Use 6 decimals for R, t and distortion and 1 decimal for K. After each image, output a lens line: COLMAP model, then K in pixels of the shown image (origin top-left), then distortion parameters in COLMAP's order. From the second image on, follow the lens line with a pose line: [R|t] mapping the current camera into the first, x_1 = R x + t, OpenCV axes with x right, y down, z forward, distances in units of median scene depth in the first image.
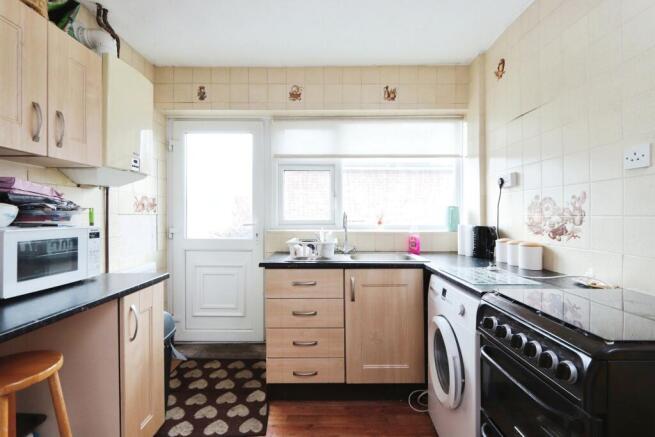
lens RADIAL K [[306.5, 0, 325.1], [0, 306.5, 213.7], [0, 0, 1]] dist [0.002236, -0.003394]
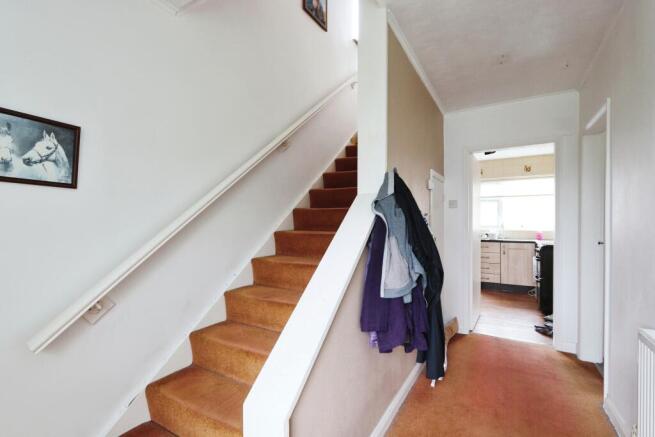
lens RADIAL K [[306.5, 0, 326.7], [0, 306.5, 219.3], [0, 0, 1]] dist [0.002236, -0.003394]
pose [[0.869779, 0.009631, -0.493347, 0.056648], [-0.004190, 0.999918, 0.012133, -0.054839], [0.493423, -0.008486, 0.869748, -2.054653]]
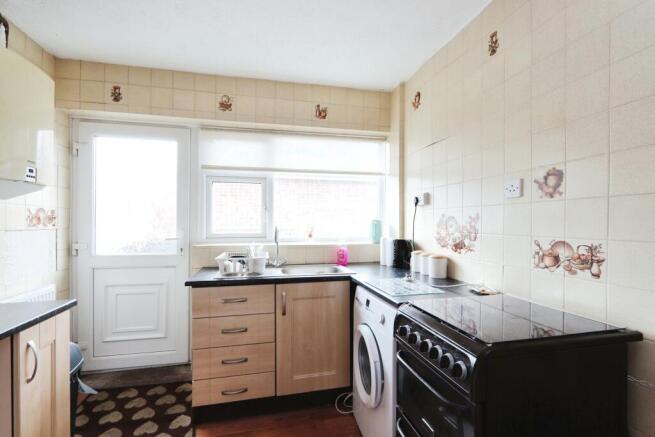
lens RADIAL K [[306.5, 0, 329.8], [0, 306.5, 221.3], [0, 0, 1]] dist [0.002236, -0.003394]
pose [[0.970829, 0.008394, 0.239625, -0.007917], [-0.009656, 0.999945, 0.004094, -0.031883], [-0.239577, -0.006288, 0.970857, -0.026989]]
